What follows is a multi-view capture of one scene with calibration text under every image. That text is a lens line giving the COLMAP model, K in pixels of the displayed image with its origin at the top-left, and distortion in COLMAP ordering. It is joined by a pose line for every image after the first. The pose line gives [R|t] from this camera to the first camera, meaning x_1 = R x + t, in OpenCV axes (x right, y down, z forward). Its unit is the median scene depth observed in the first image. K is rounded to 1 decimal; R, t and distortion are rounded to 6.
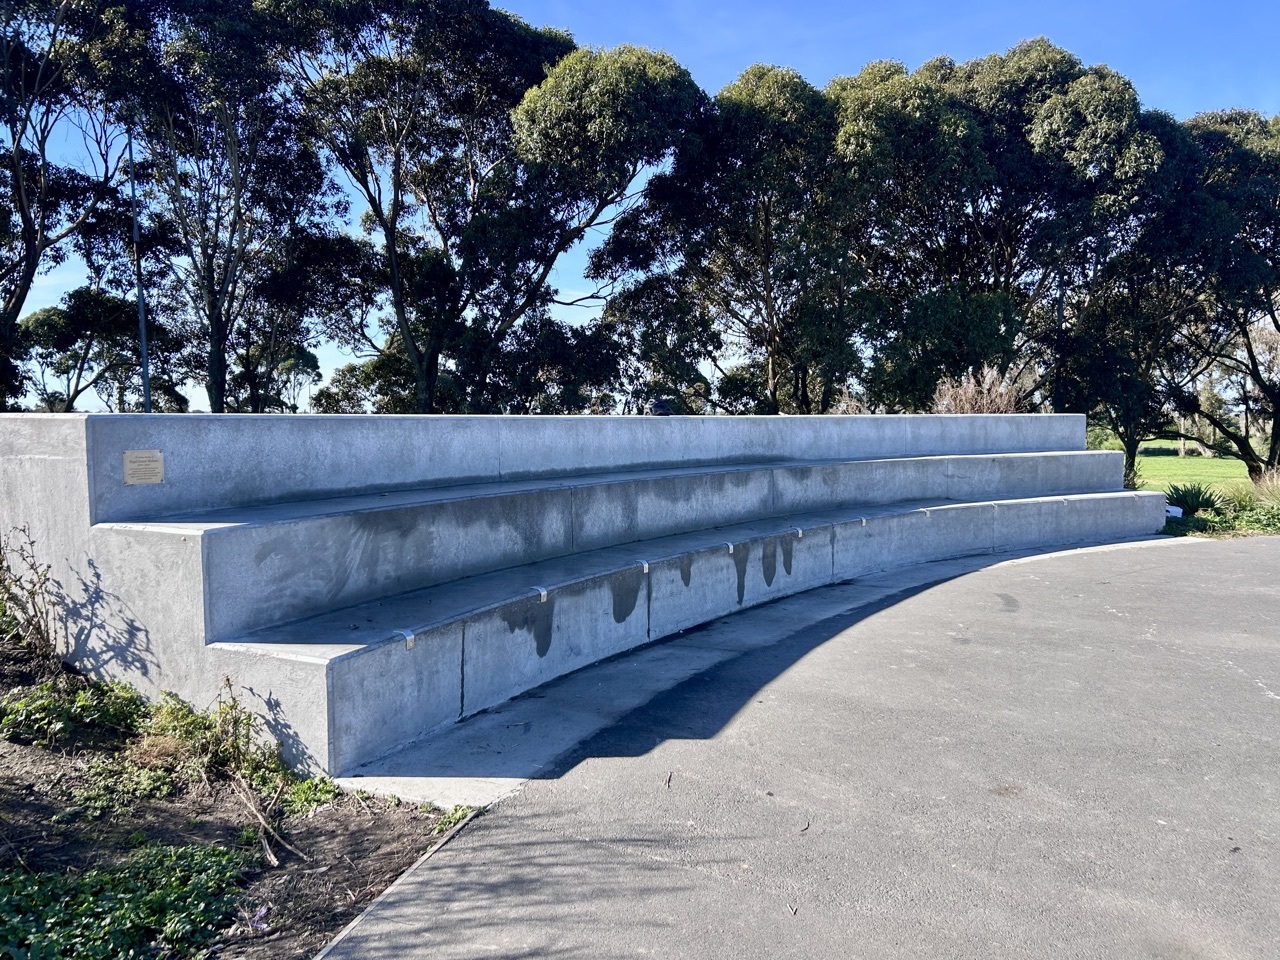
lens RADIAL K [[950.9, 0, 647.6], [0, 950.9, 488.8], [0, 0, 1]] dist [0.040167, -0.049179]
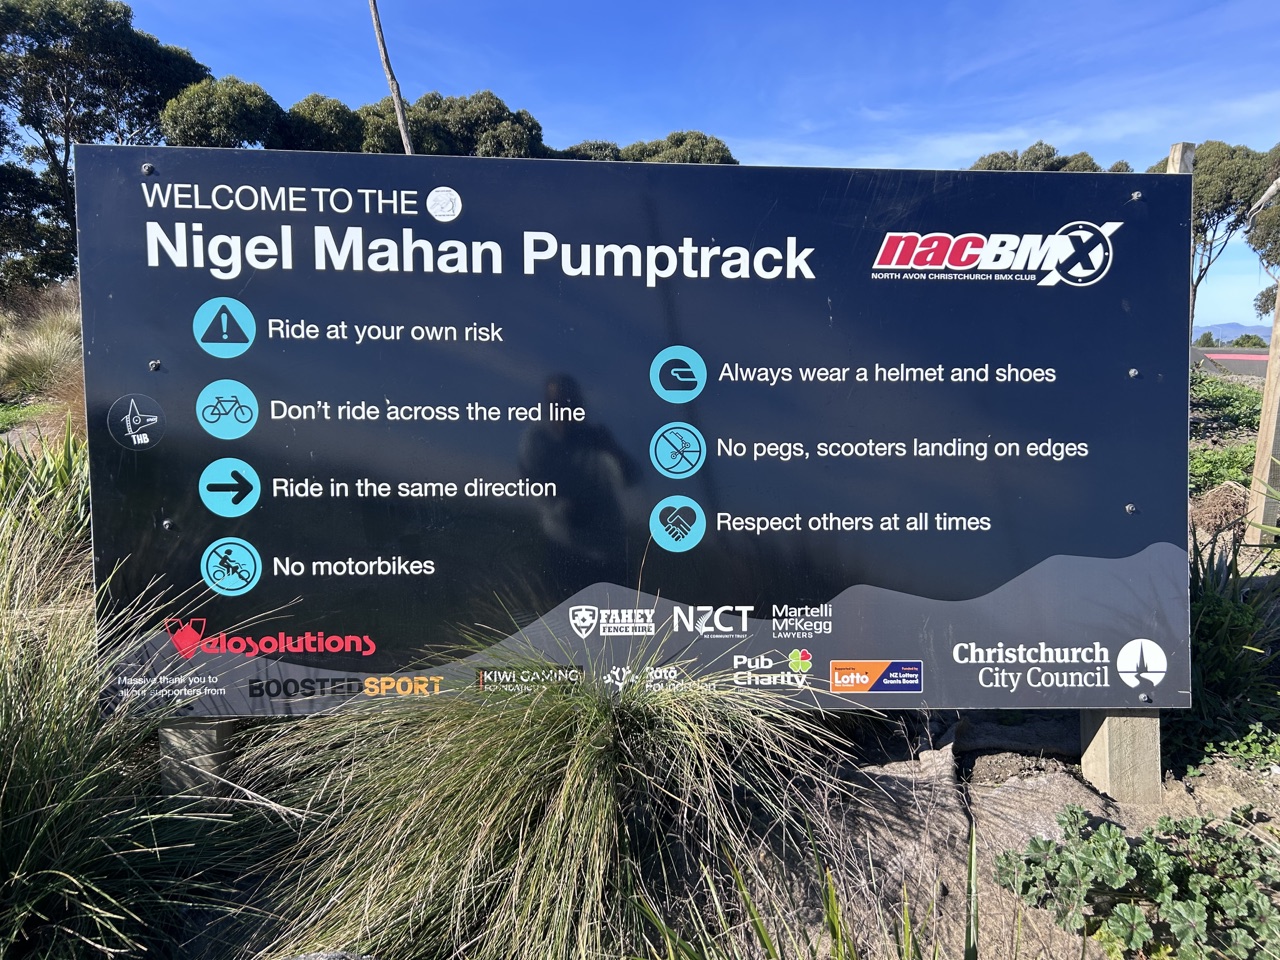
lens RADIAL K [[950.9, 0, 648.3], [0, 950.9, 478.3], [0, 0, 1]] dist [0.040167, -0.049179]
pose [[0.925248, -0.035889, 0.377662, -0.005738], [0.009032, 0.997317, 0.072646, 0.125236], [-0.379256, -0.063804, 0.923089, -0.869543]]
